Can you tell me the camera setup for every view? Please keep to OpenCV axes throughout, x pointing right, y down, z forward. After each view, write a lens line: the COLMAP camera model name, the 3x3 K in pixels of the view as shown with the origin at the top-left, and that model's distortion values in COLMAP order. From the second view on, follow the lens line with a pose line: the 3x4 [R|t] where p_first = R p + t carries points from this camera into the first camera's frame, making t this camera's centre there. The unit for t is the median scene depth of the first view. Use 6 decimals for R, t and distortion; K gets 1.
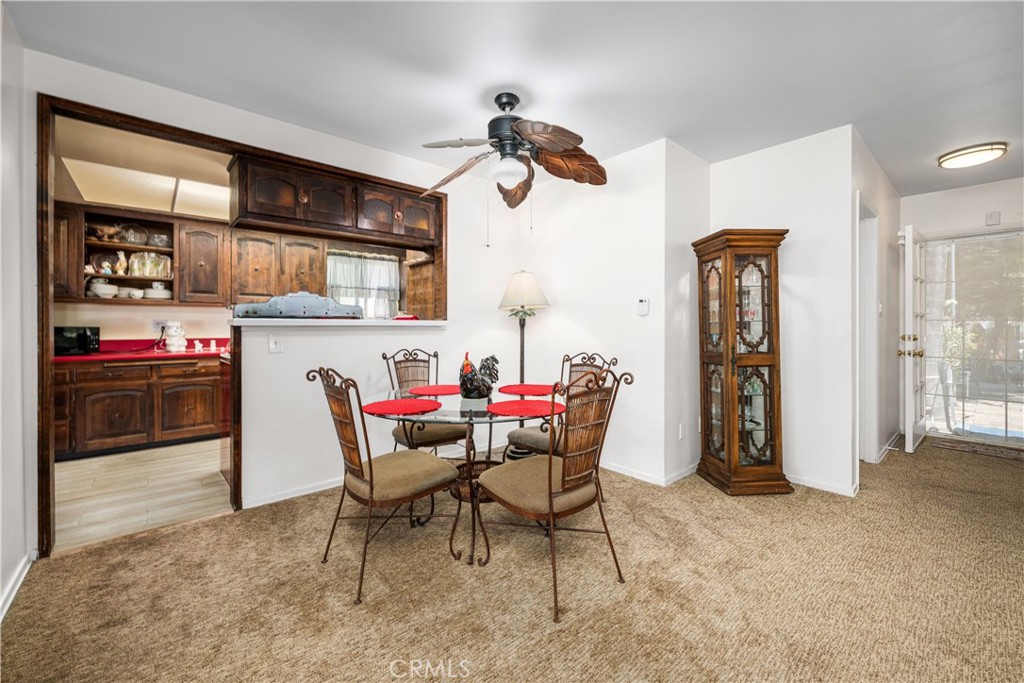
lens RADIAL K [[410.4, 0, 513.2], [0, 410.4, 325.3], [0, 0, 1]] dist [-0.004024, 0.000467]
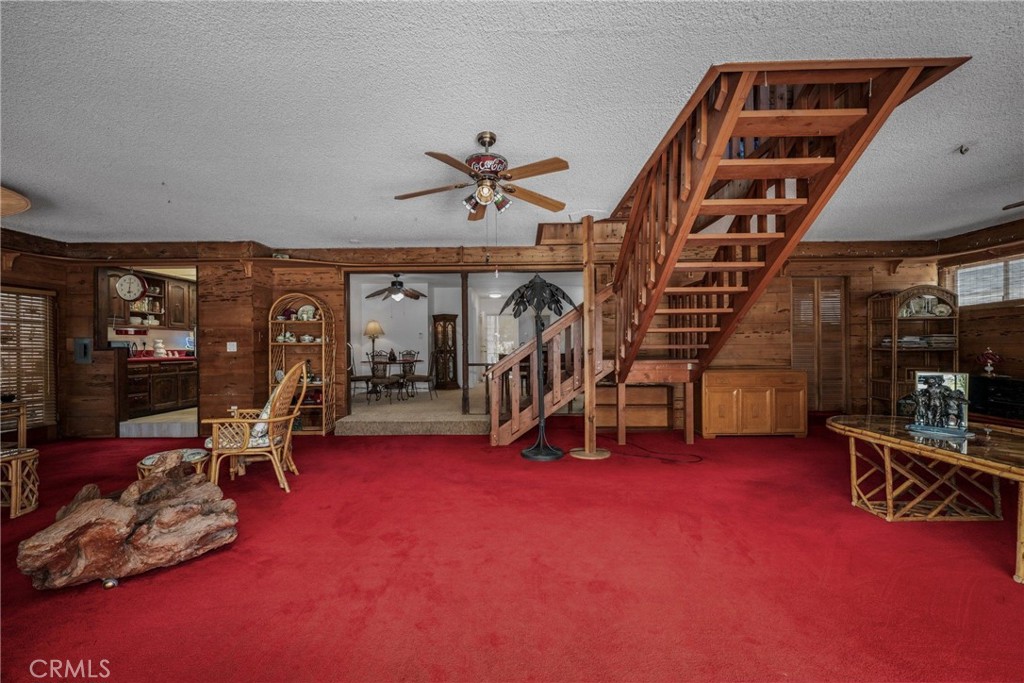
lens RADIAL K [[410.4, 0, 507.8], [0, 410.4, 336.9], [0, 0, 1]] dist [-0.004024, 0.000467]
pose [[0.682615, 0.010283, 0.730706, -1.131686], [0.002004, 0.999871, -0.015943, 0.011737], [-0.730775, 0.012347, 0.682507, -1.203843]]
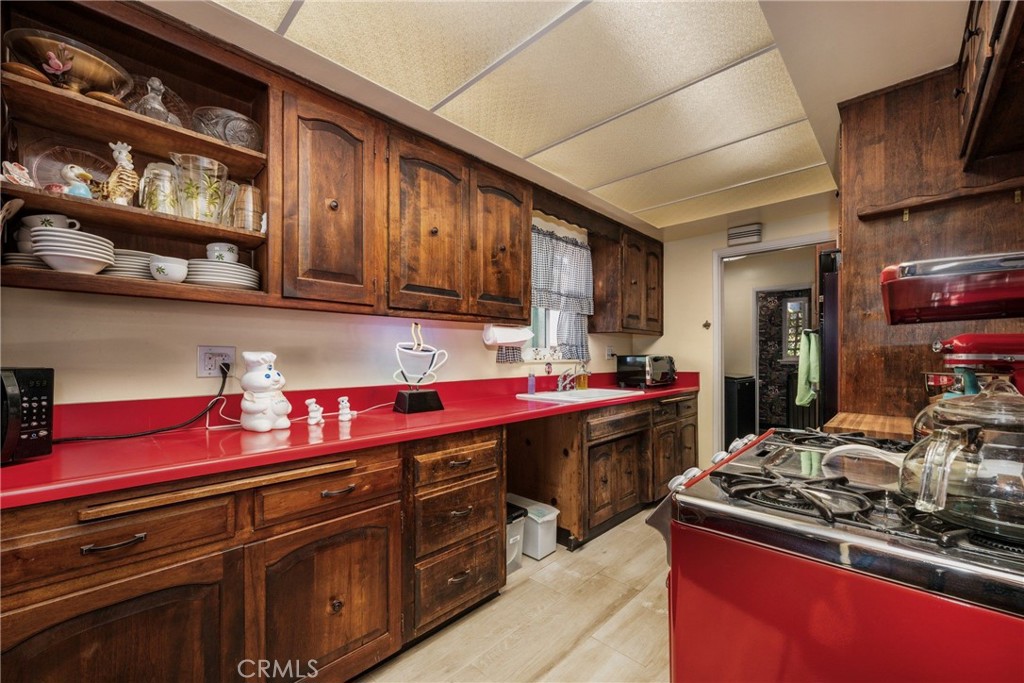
lens RADIAL K [[410.4, 0, 517.1], [0, 410.4, 354.6], [0, 0, 1]] dist [-0.004024, 0.000467]
pose [[0.996714, 0.001140, 0.080990, -0.656436], [-0.000824, 0.999992, -0.003935, -0.004212], [-0.080994, 0.003856, 0.996707, 0.634544]]
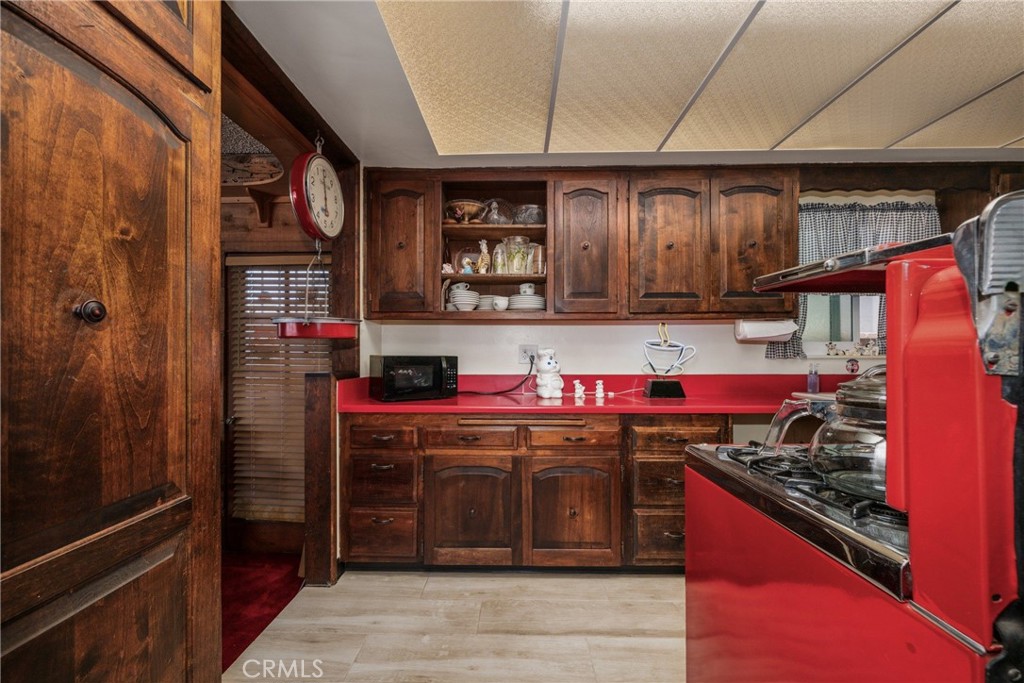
lens RADIAL K [[410.4, 0, 505.0], [0, 410.4, 349.2], [0, 0, 1]] dist [-0.004024, 0.000467]
pose [[0.729651, -0.005851, -0.683795, -0.485715], [-0.001220, 0.999951, -0.009857, -0.000443], [0.683819, 0.008026, 0.729607, 0.546241]]
